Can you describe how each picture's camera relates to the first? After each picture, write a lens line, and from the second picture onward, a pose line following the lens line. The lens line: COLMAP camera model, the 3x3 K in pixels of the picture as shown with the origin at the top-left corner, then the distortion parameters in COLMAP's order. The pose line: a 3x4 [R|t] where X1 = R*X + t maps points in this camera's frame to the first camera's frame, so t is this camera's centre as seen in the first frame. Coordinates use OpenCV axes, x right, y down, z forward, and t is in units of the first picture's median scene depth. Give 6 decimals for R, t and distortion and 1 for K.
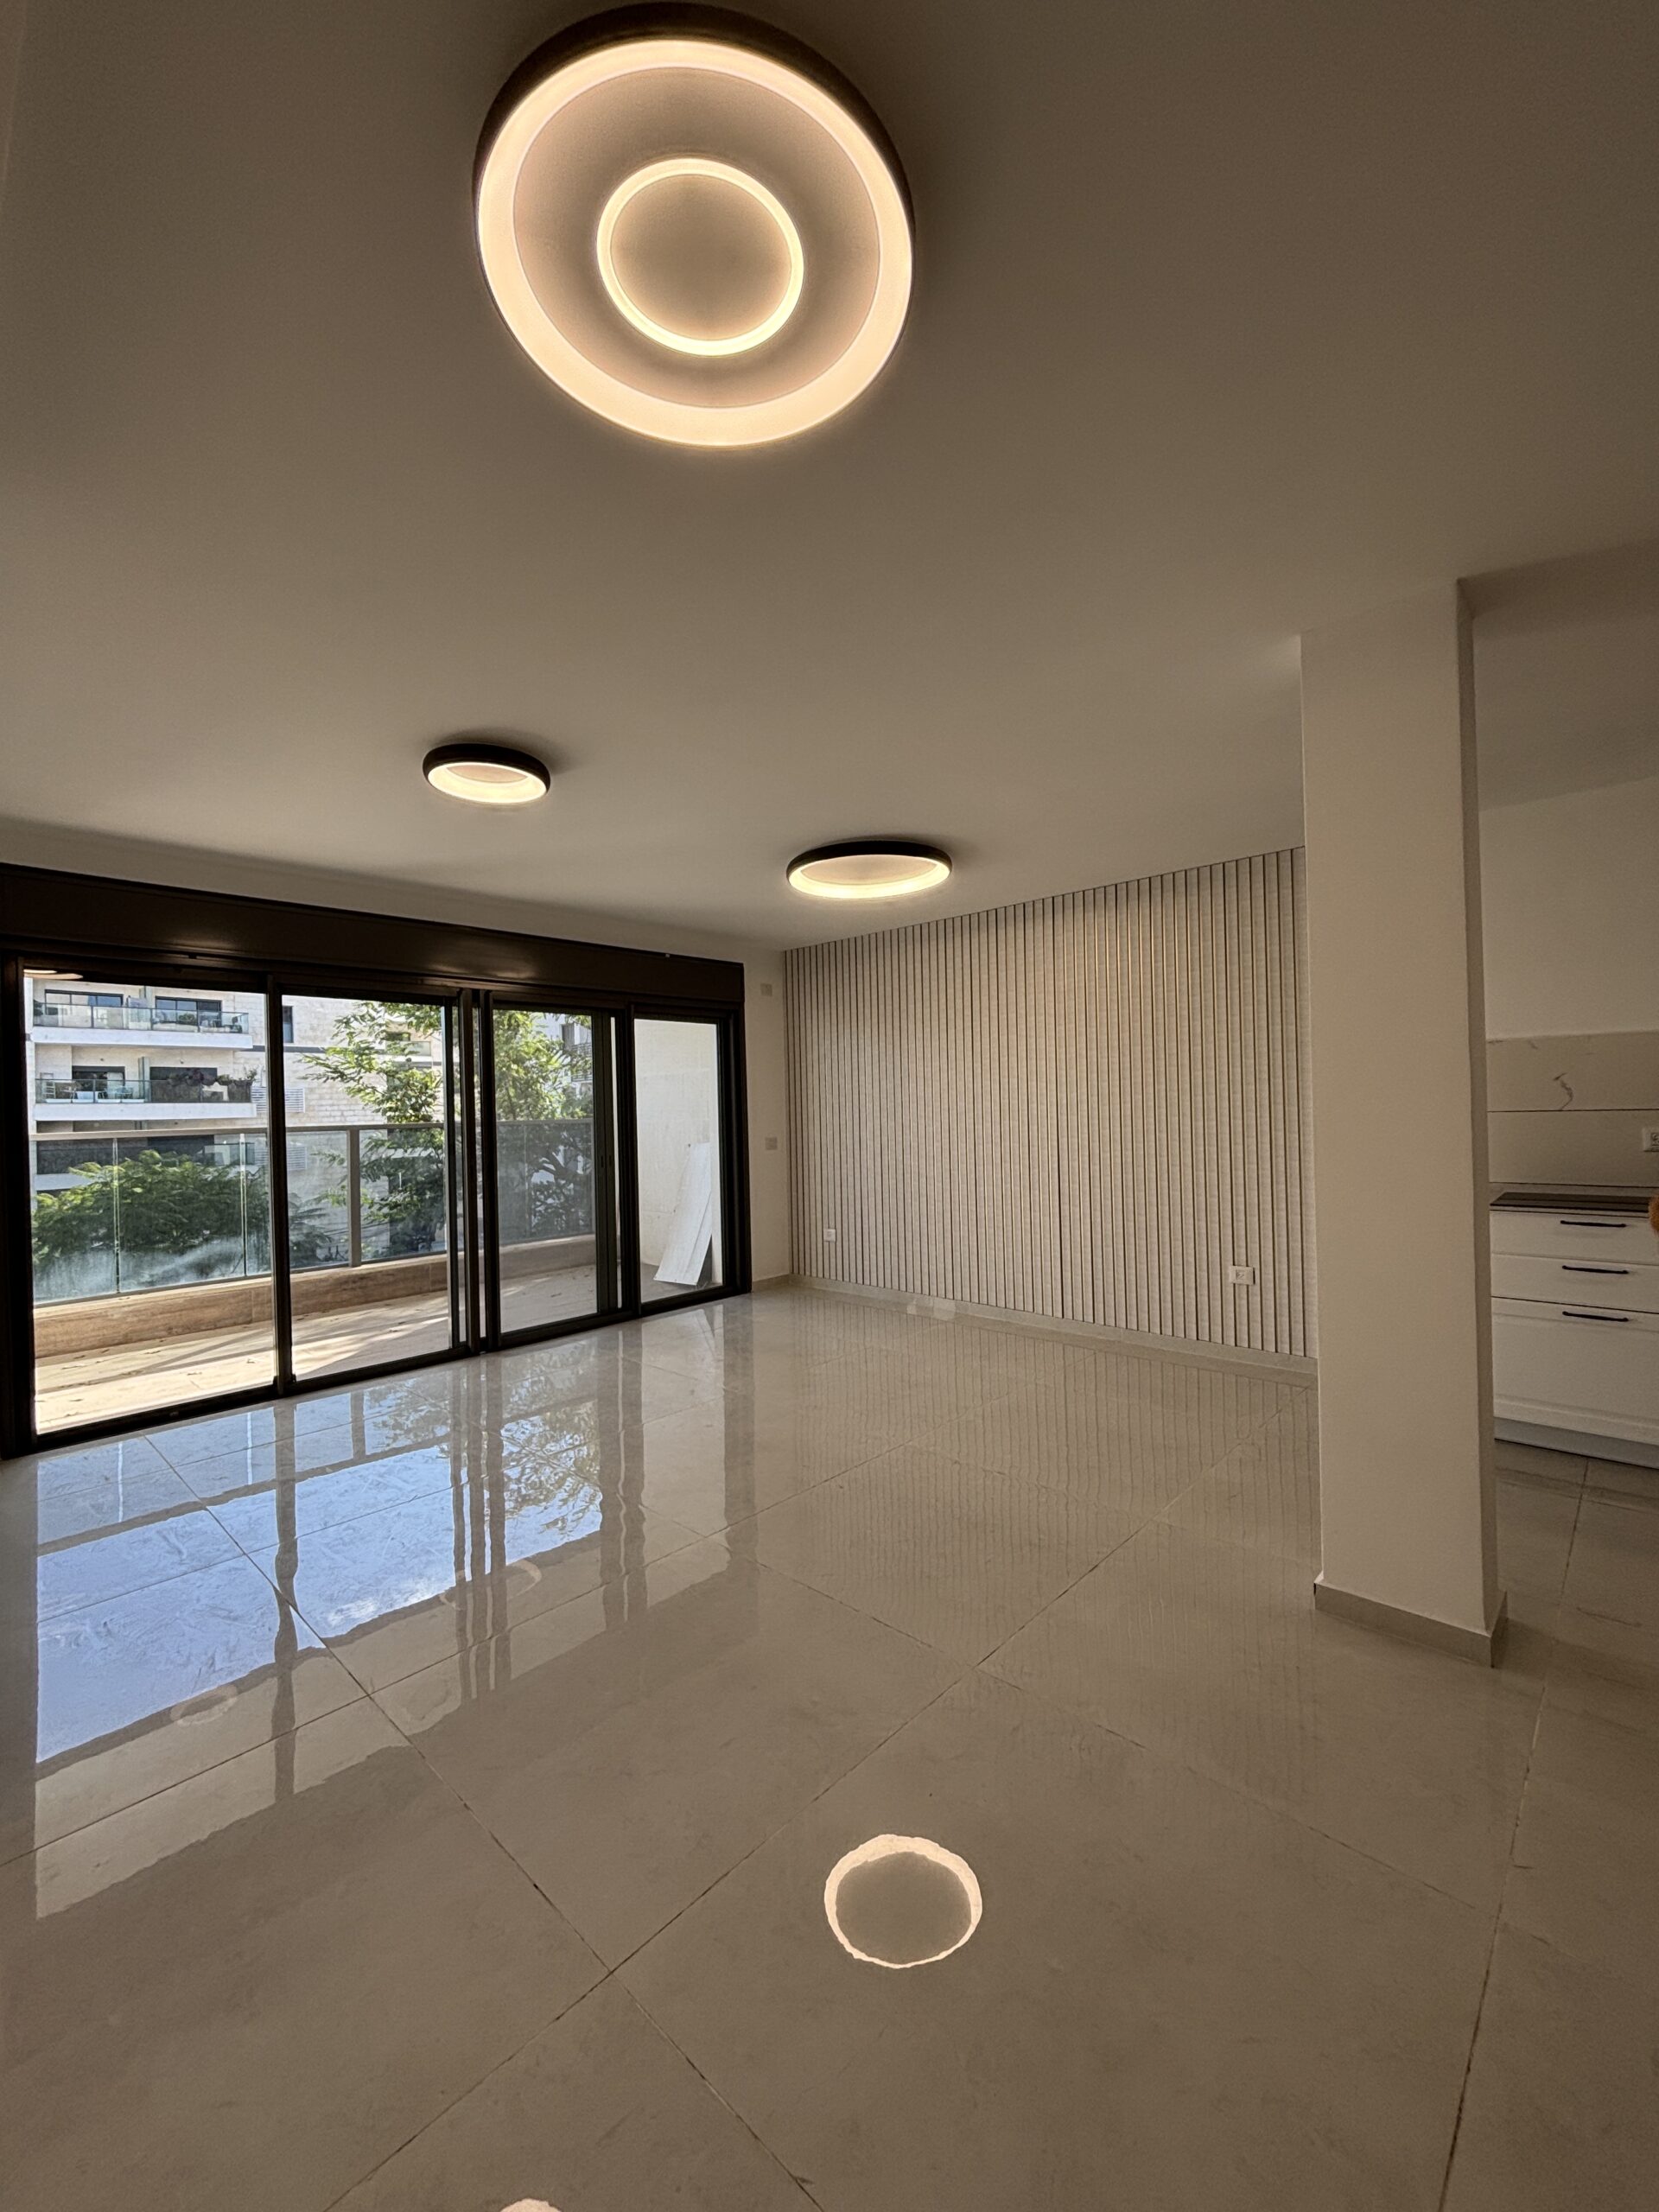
lens RADIAL K [[886.8, 0, 827.5], [0, 886.8, 1108.4], [0, 0, 1]] dist [0.004738, -0.001431]
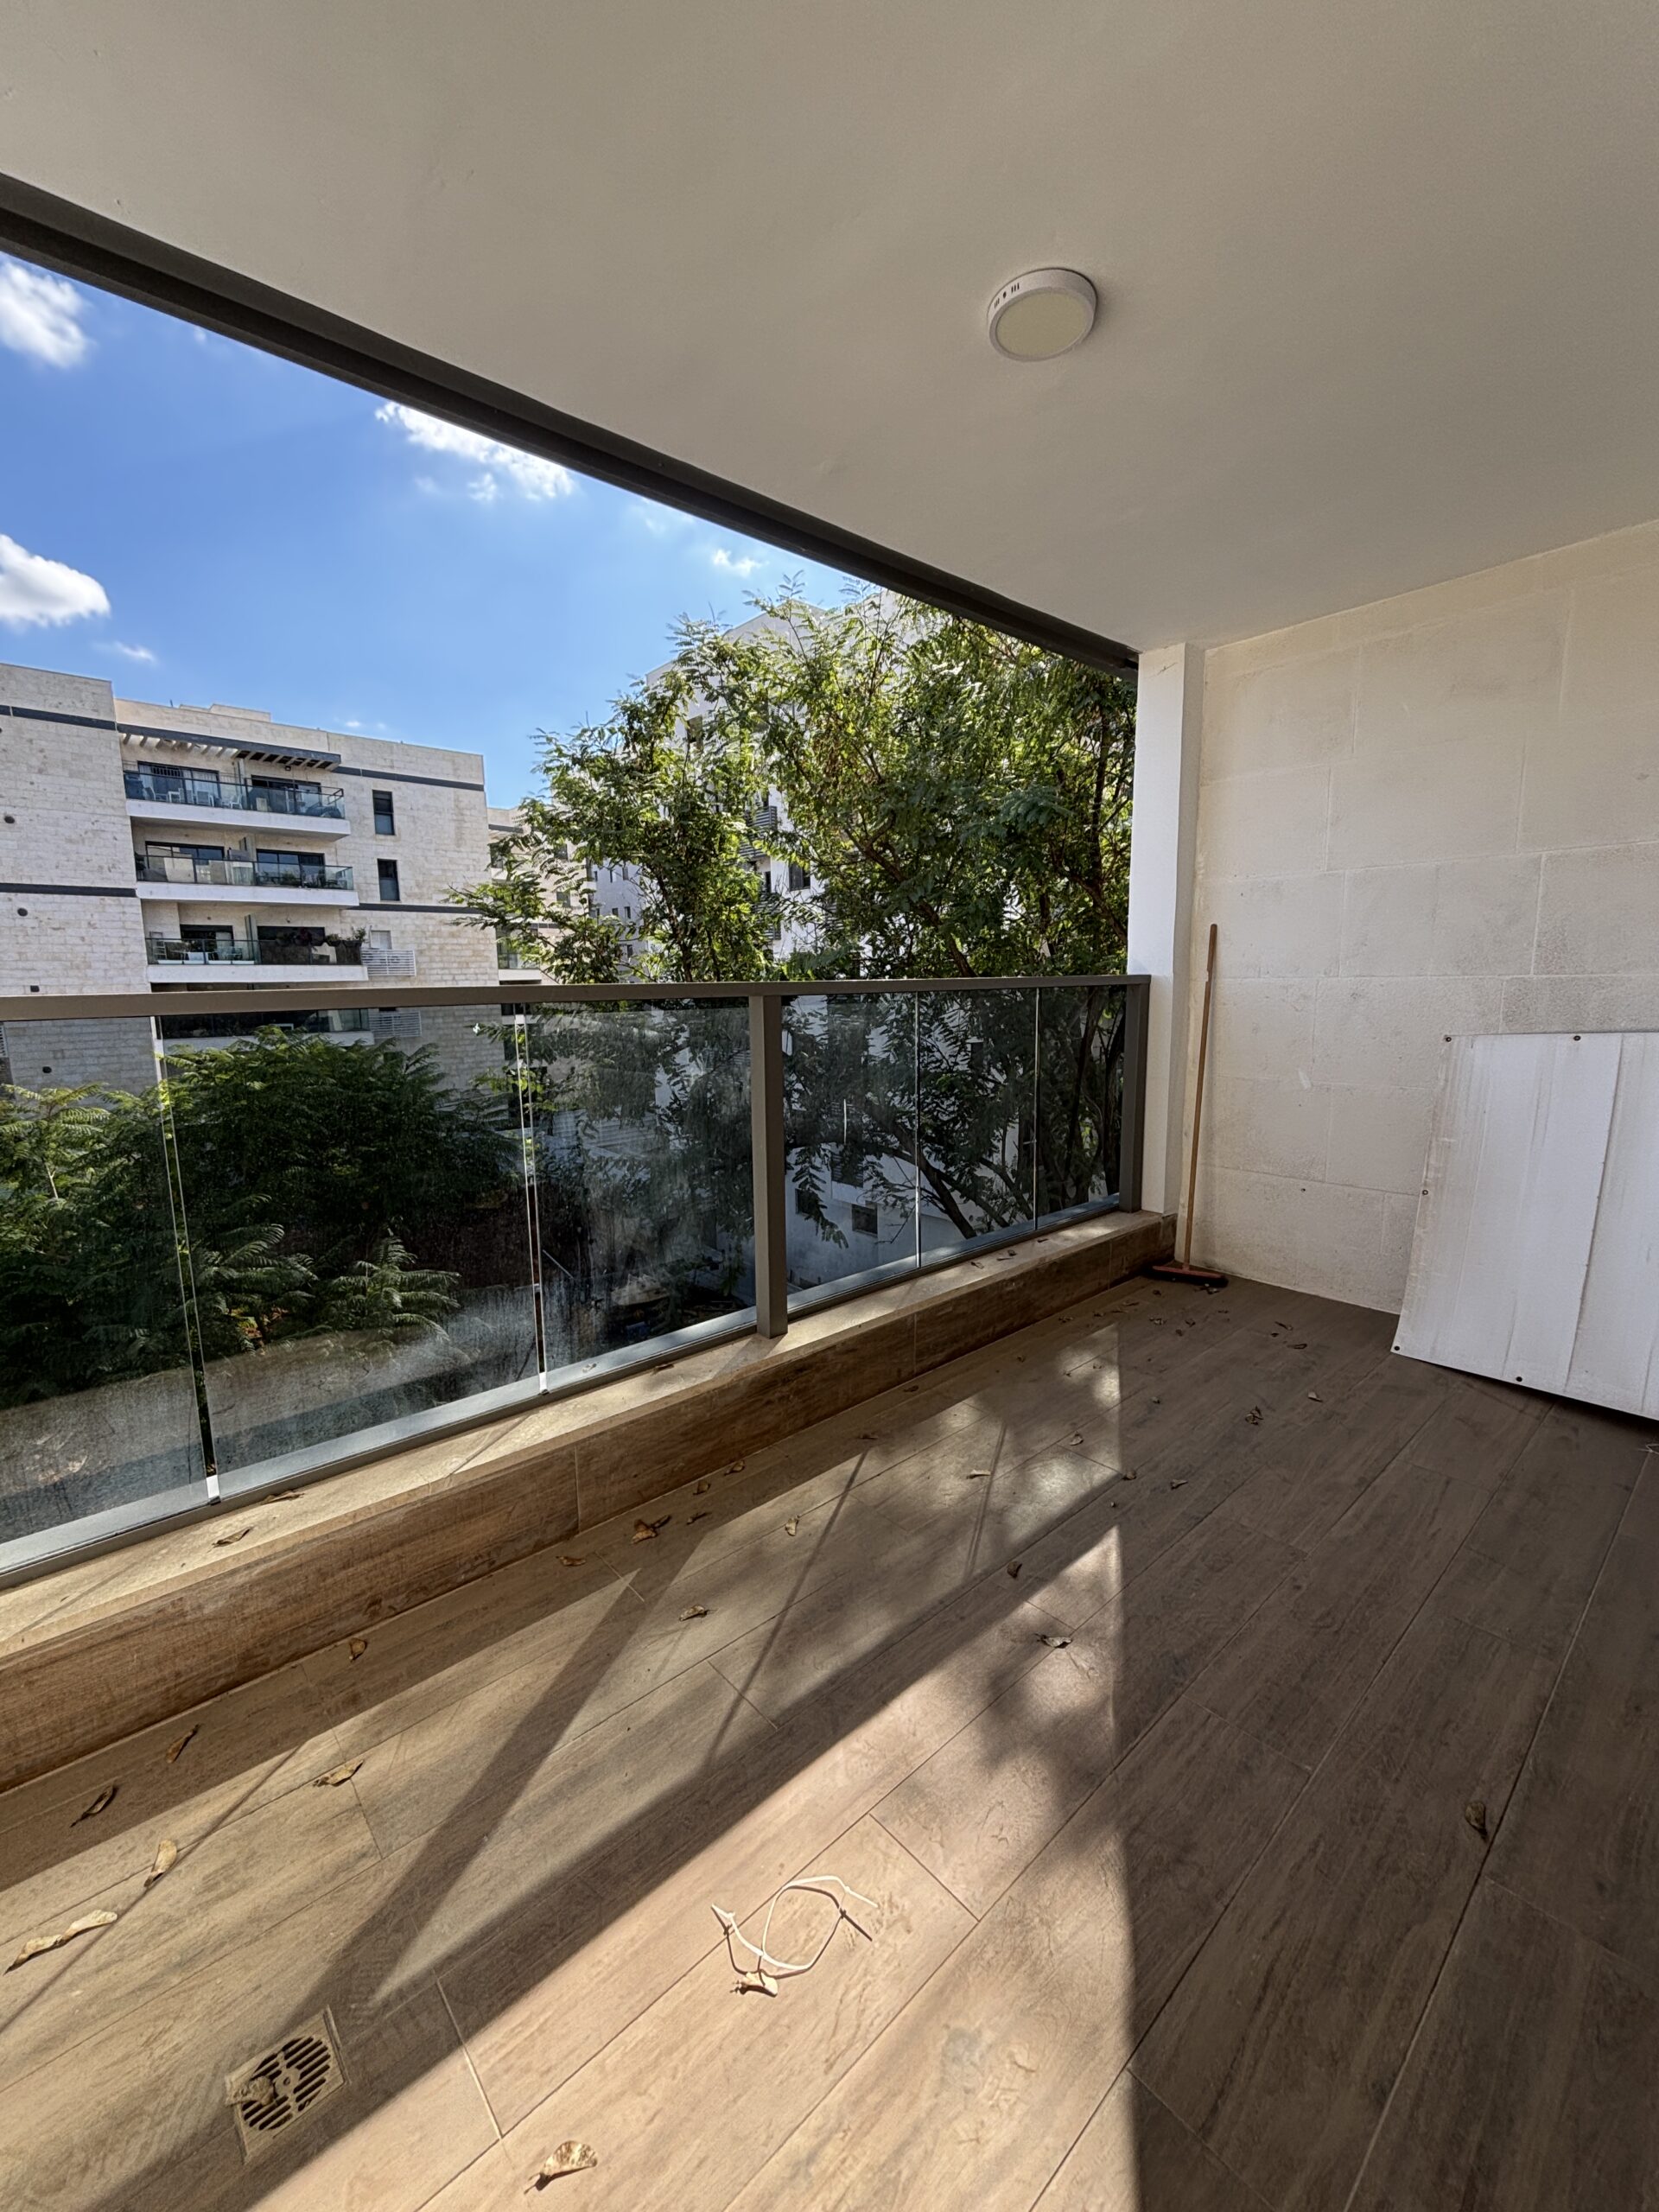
lens RADIAL K [[886.8, 0, 836.9], [0, 886.8, 1100.6], [0, 0, 1]] dist [0.004738, -0.001431]
pose [[0.996711, 0.019426, -0.078679, -0.148609], [-0.008446, 0.990460, 0.137544, 0.005294], [0.080601, -0.136427, 0.987366, 0.194064]]
